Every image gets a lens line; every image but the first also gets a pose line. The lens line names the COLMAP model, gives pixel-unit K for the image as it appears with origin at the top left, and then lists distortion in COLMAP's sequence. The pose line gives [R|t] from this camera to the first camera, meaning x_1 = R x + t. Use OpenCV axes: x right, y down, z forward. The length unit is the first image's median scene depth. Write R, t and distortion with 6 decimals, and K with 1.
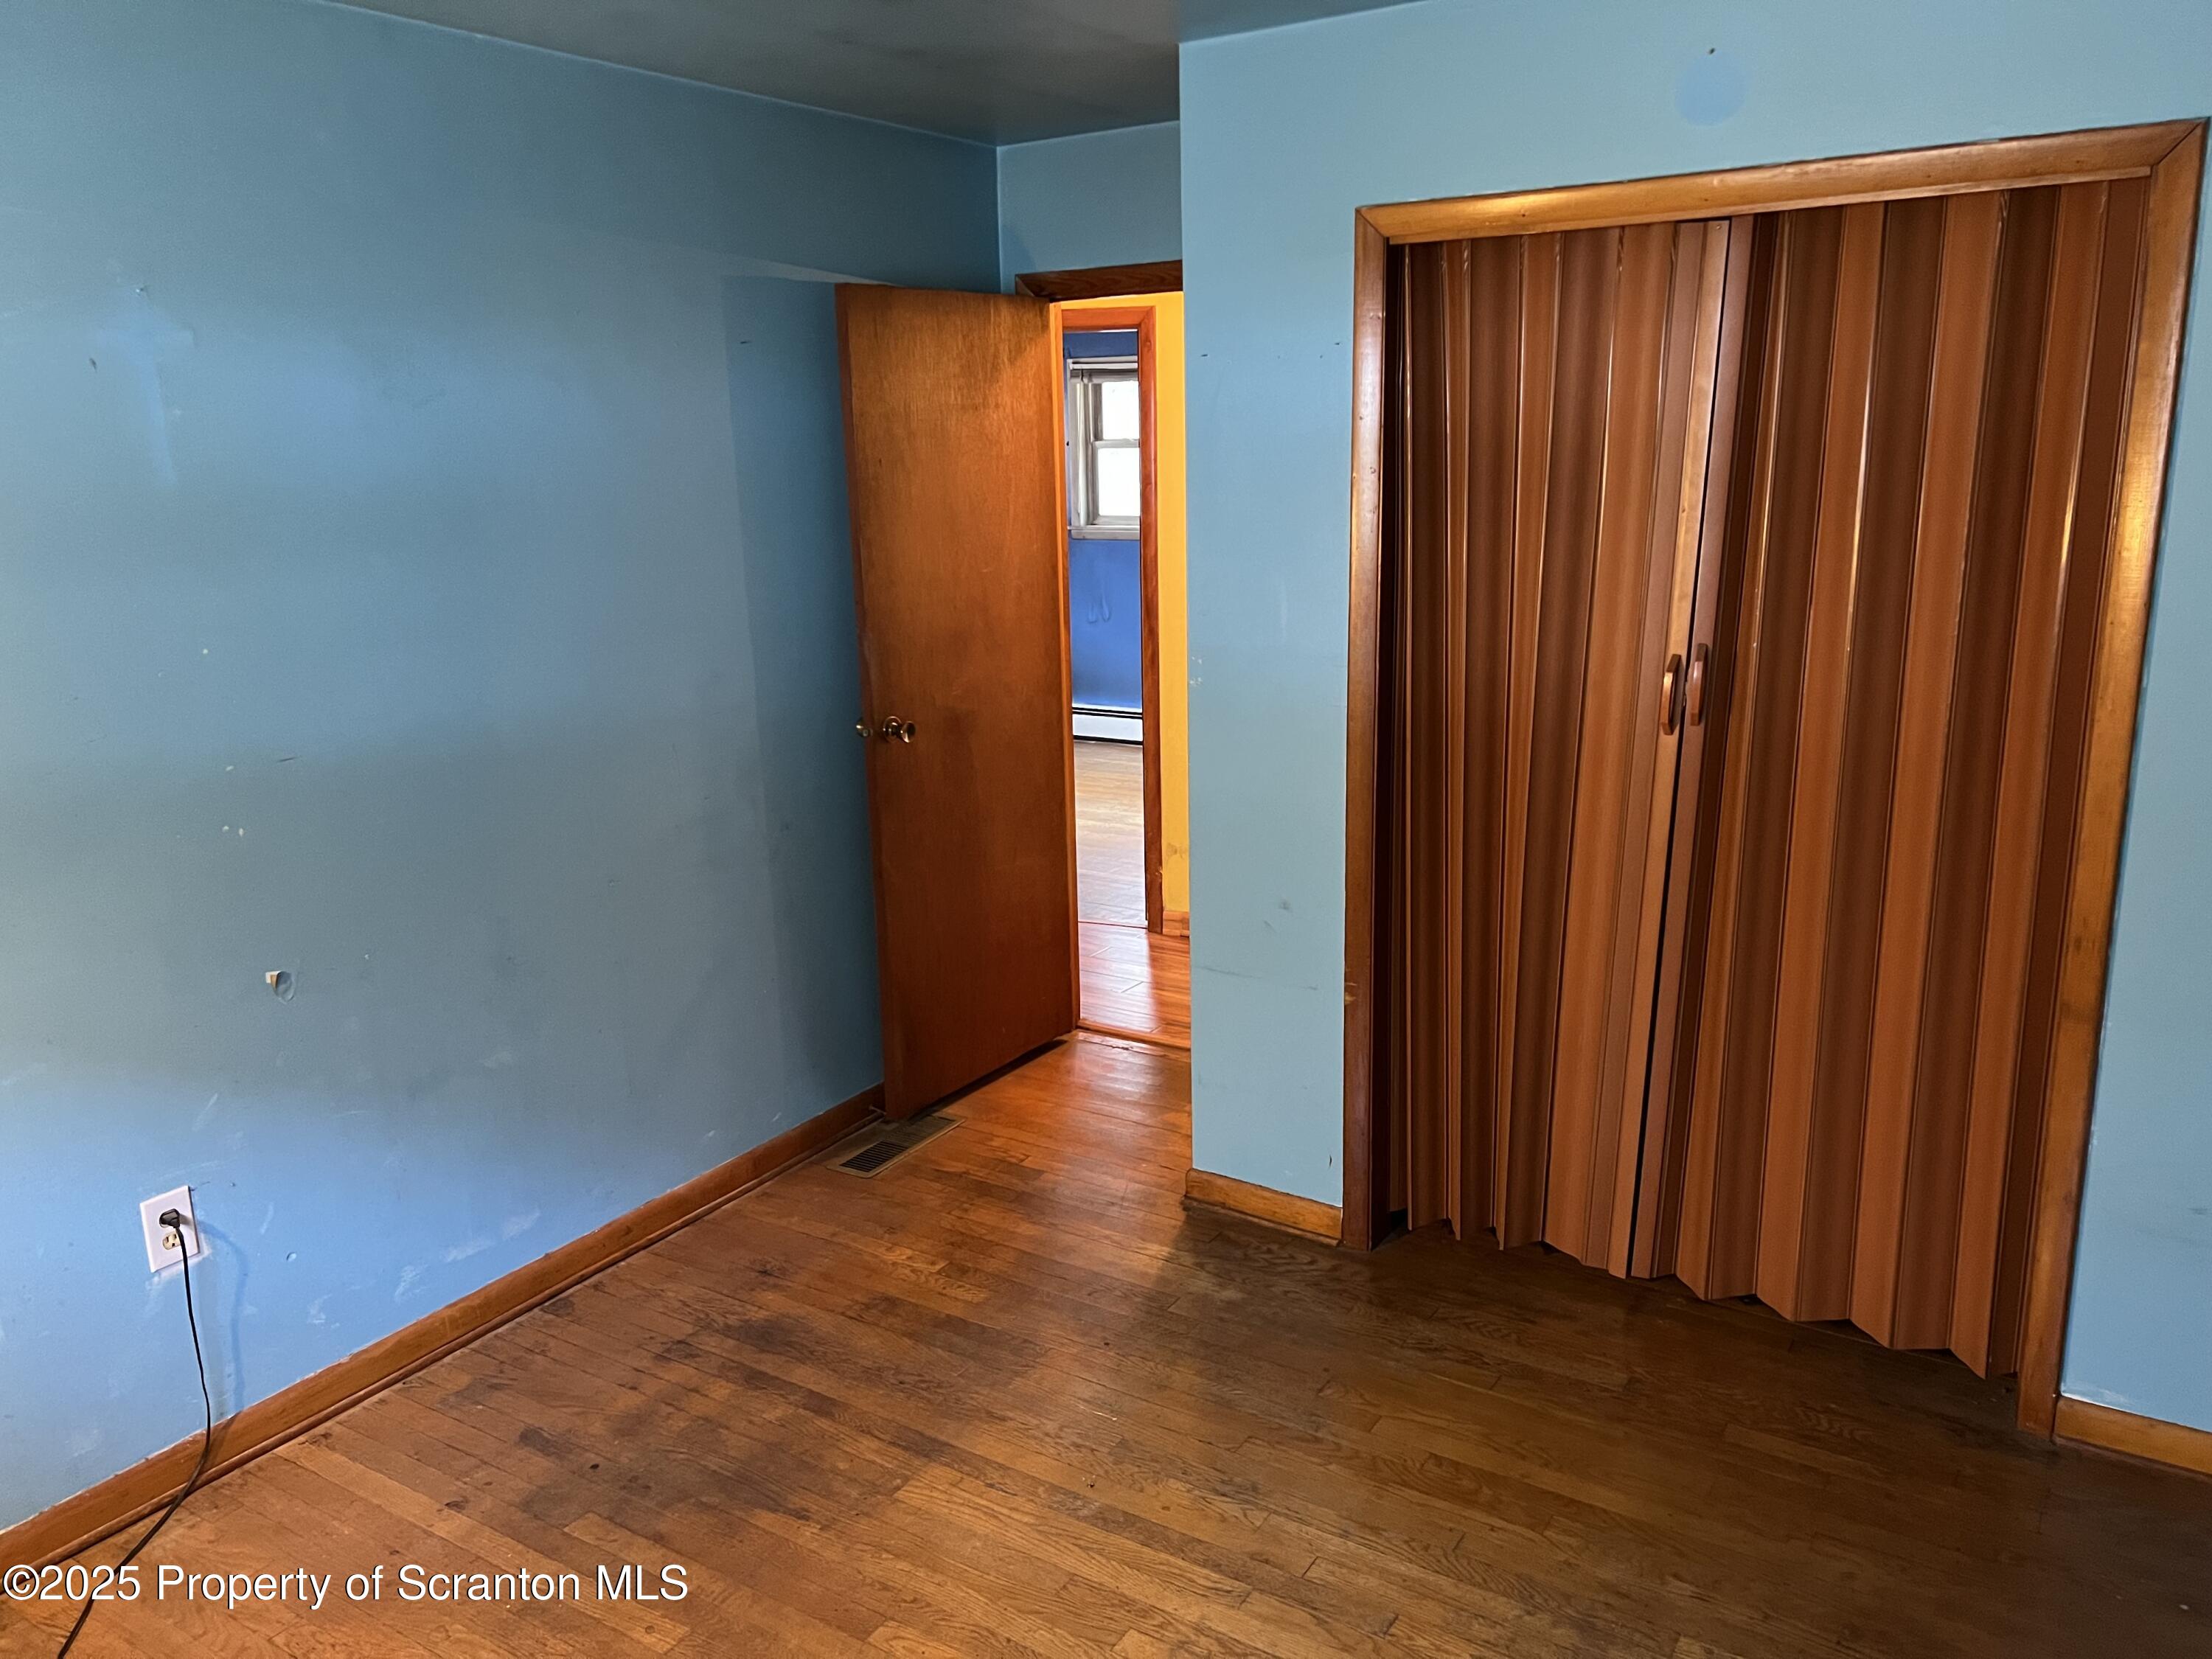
lens RADIAL K [[1660.5, 0, 1120.5], [0, 1660.5, 836.9], [0, 0, 1]] dist [0.048417, -0.061920]
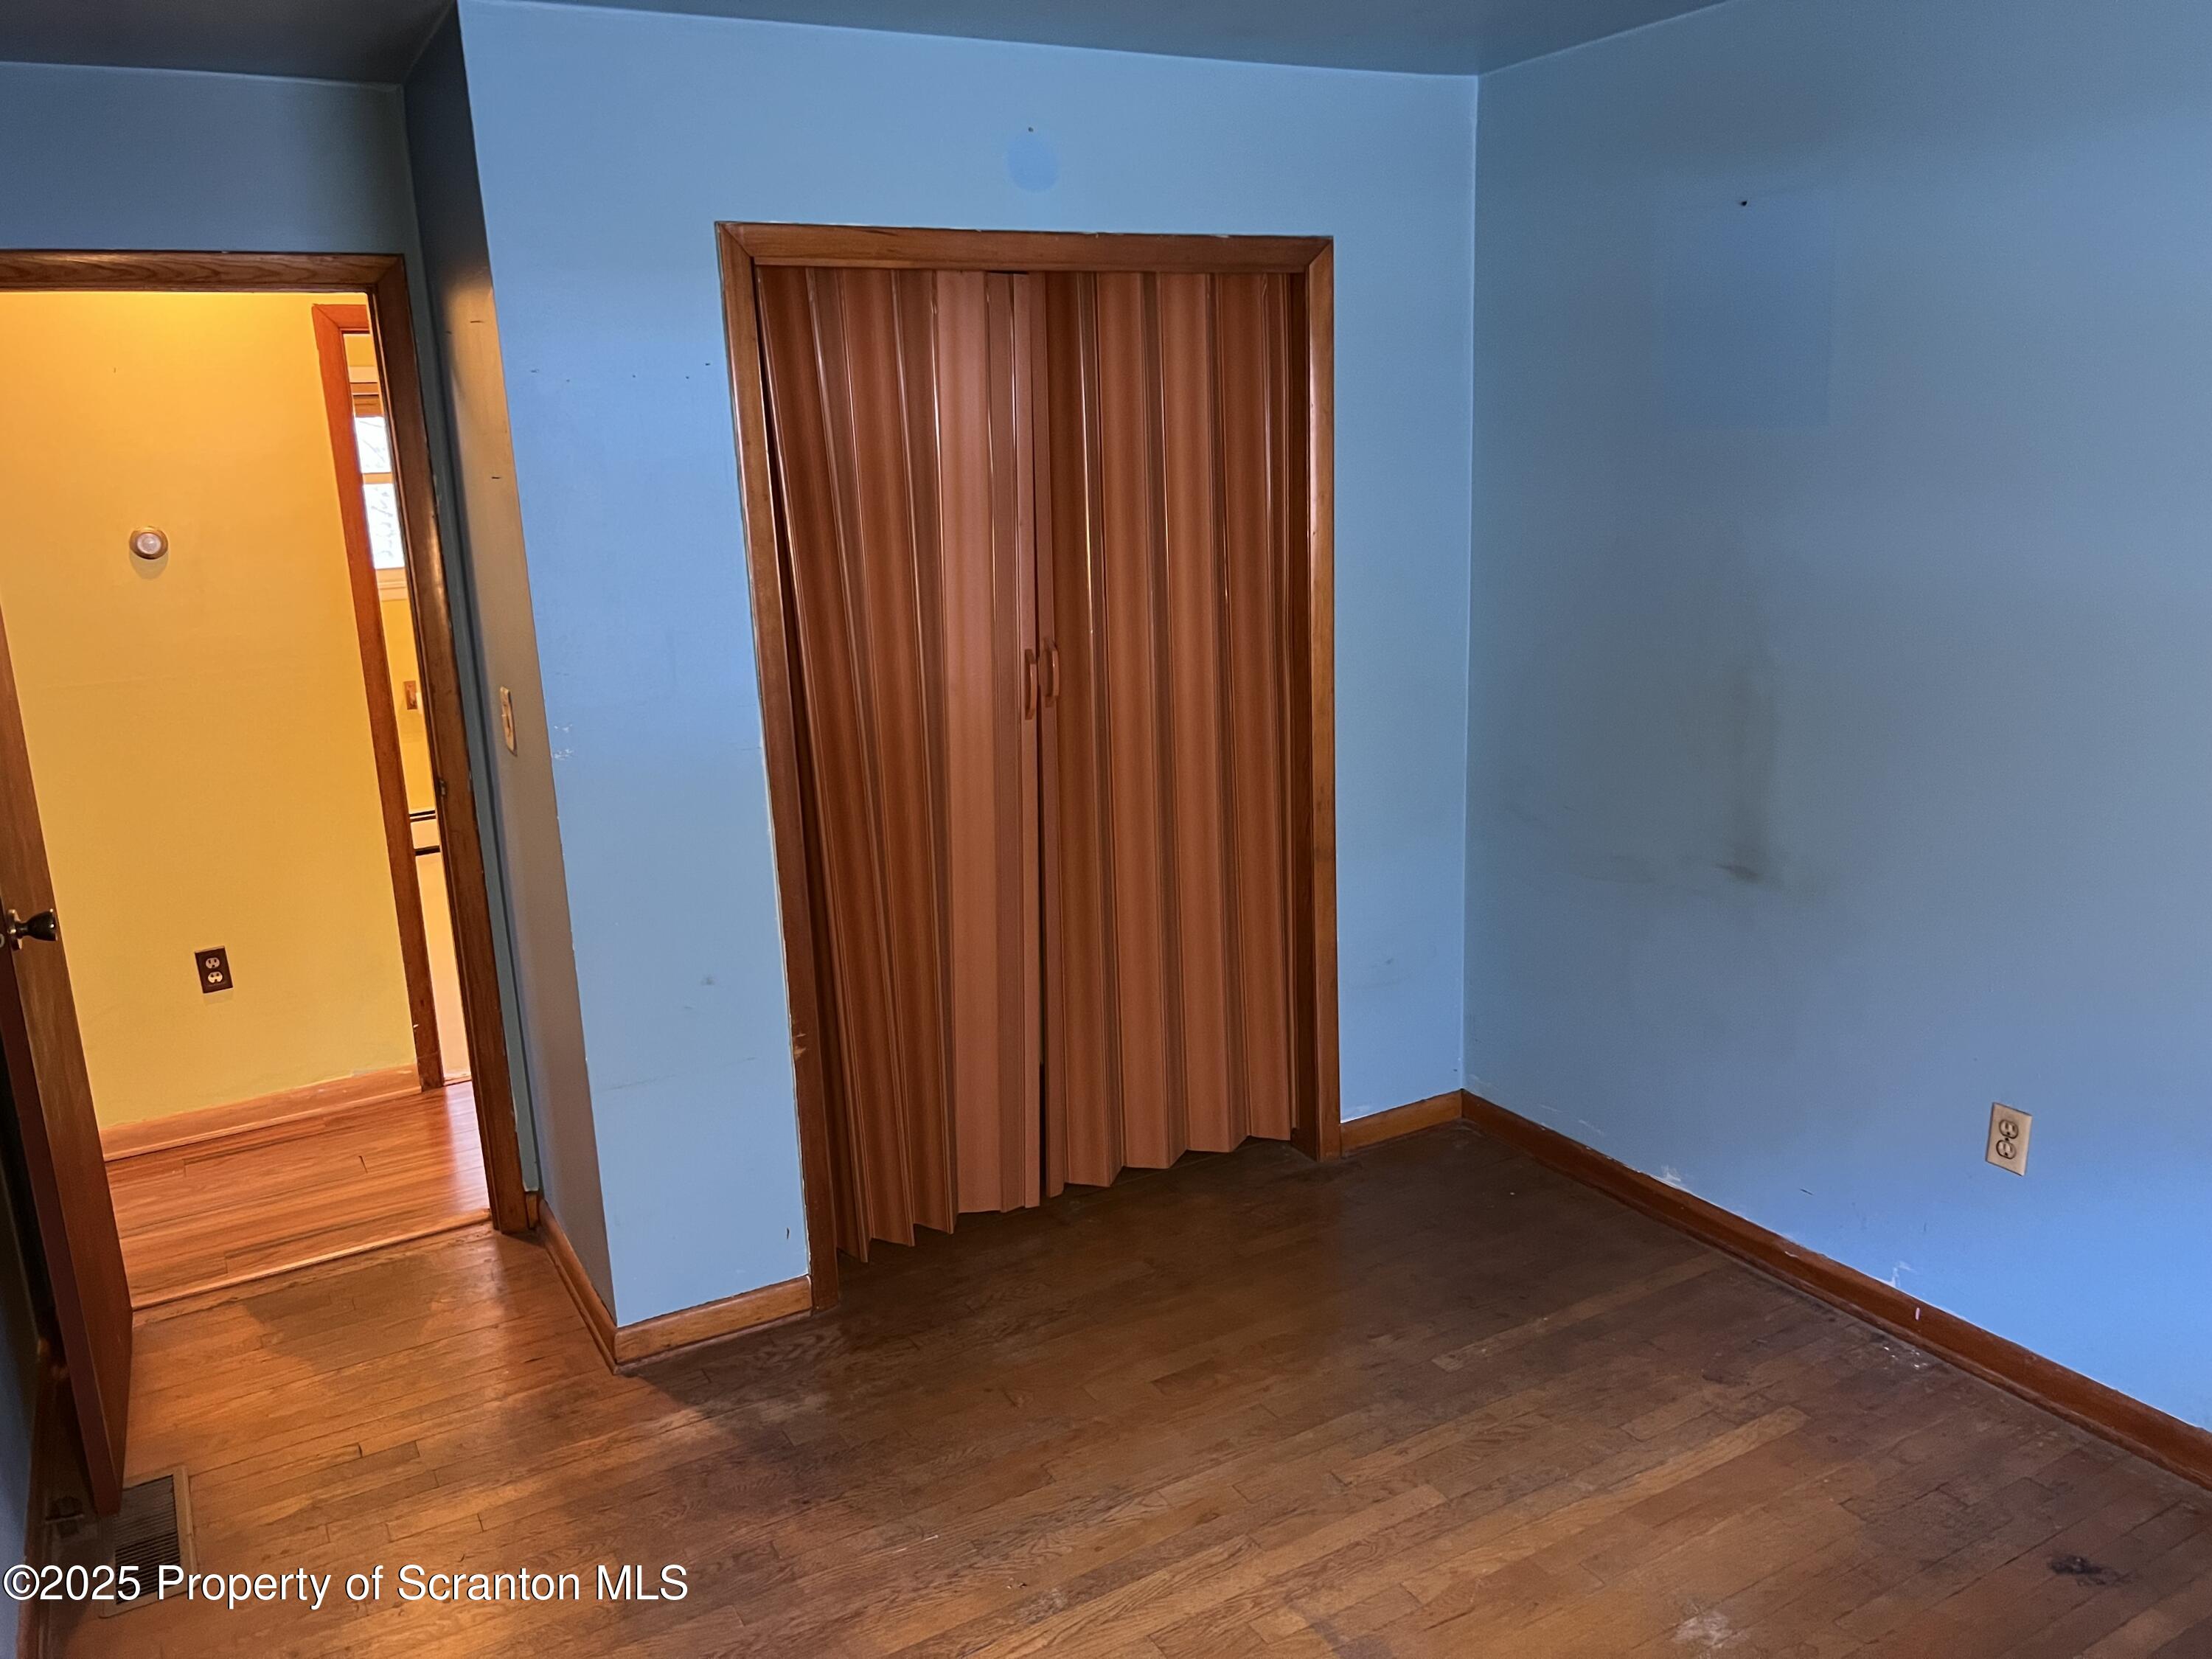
lens RADIAL K [[1660.5, 0, 1120.5], [0, 1660.5, 836.9], [0, 0, 1]] dist [0.048417, -0.061920]
pose [[0.454767, -0.202893, 0.867191, -0.641506], [0.236246, 0.966305, 0.102191, -0.083546], [-0.858705, 0.158398, 0.487377, 0.397865]]
